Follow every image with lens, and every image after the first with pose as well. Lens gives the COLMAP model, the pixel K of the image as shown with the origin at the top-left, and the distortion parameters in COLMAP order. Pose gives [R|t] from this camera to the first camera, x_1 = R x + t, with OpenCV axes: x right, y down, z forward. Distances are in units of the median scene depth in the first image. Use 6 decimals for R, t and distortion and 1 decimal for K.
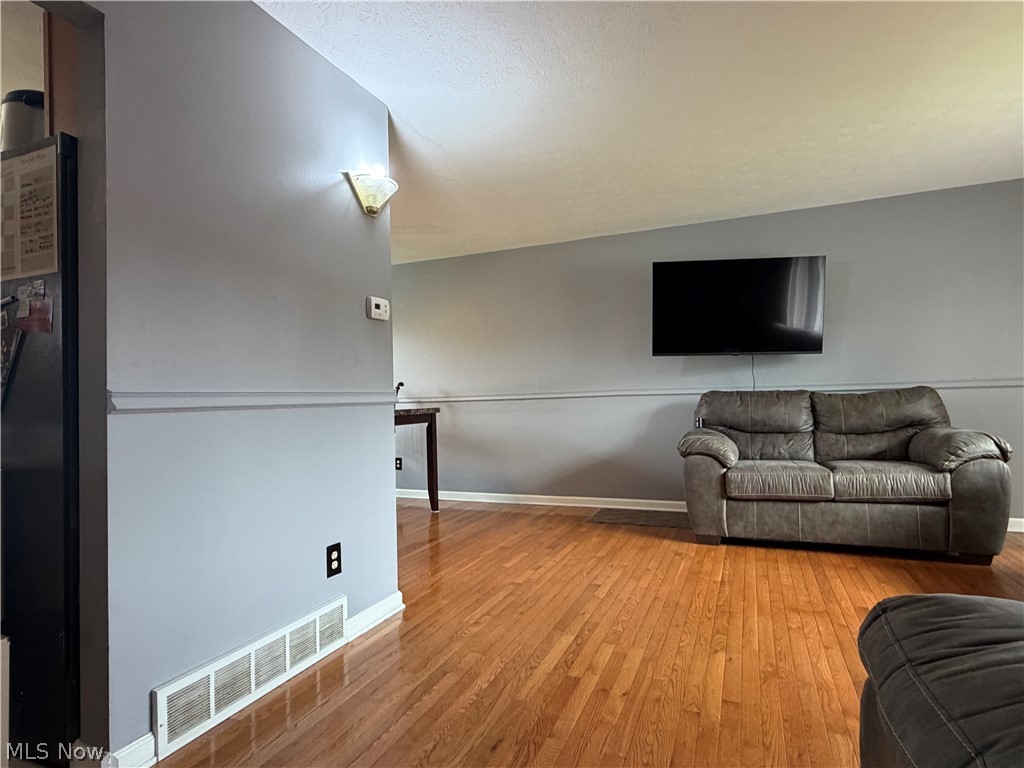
lens RADIAL K [[557.1, 0, 512.0], [0, 557.1, 384.0], [0, 0, 1]] dist [-0.004209, -0.000349]
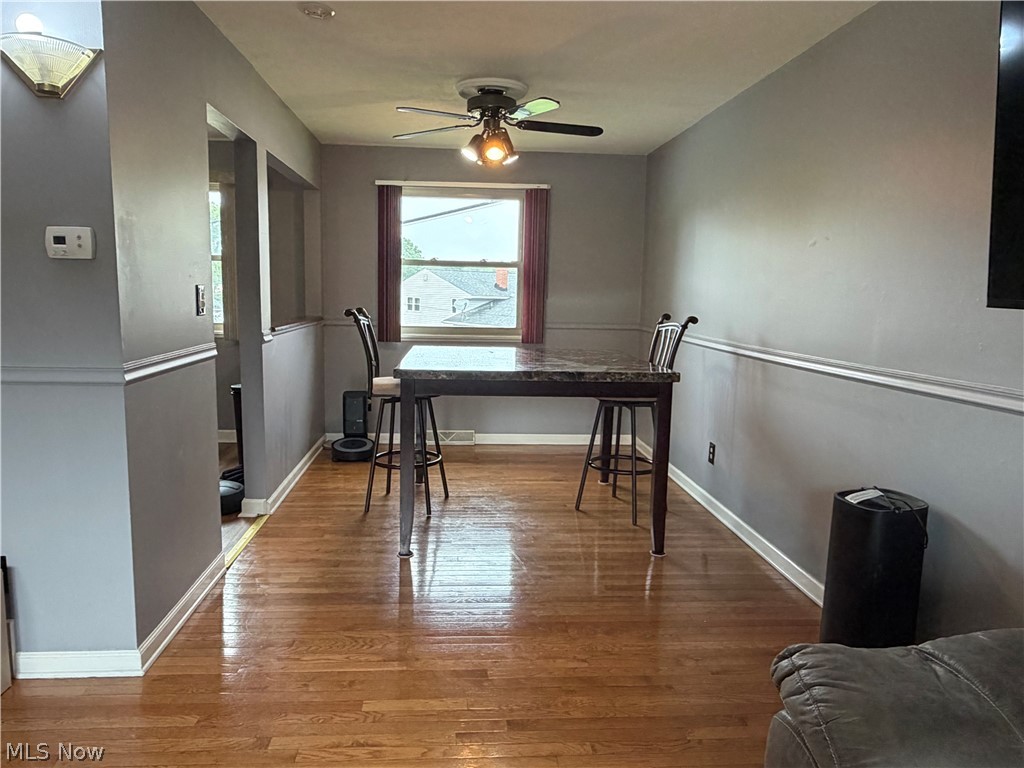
lens RADIAL K [[713.7, 0, 512.0], [0, 713.7, 384.0], [0, 0, 1]] dist [0.003202, -0.002777]
pose [[0.466251, 0.152977, -0.871325, 0.861805], [-0.012603, 0.985984, 0.166364, -0.129783], [0.884563, -0.066586, 0.461644, 1.176715]]
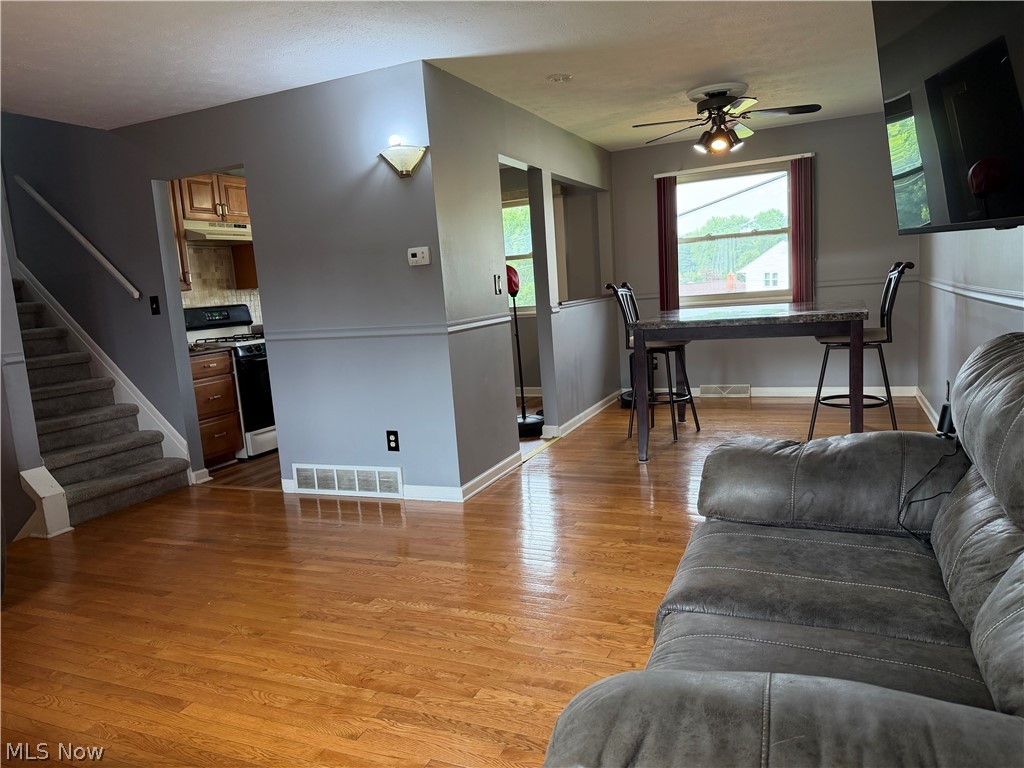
lens RADIAL K [[715.5, 0, 514.3], [0, 715.5, 391.0], [0, 0, 1]] dist [0.068154, -0.003936]
pose [[0.006324, 0.177246, -0.984146, 1.491937], [0.094698, 0.979637, 0.177043, -0.115998], [0.995486, -0.094316, -0.010590, 1.324237]]
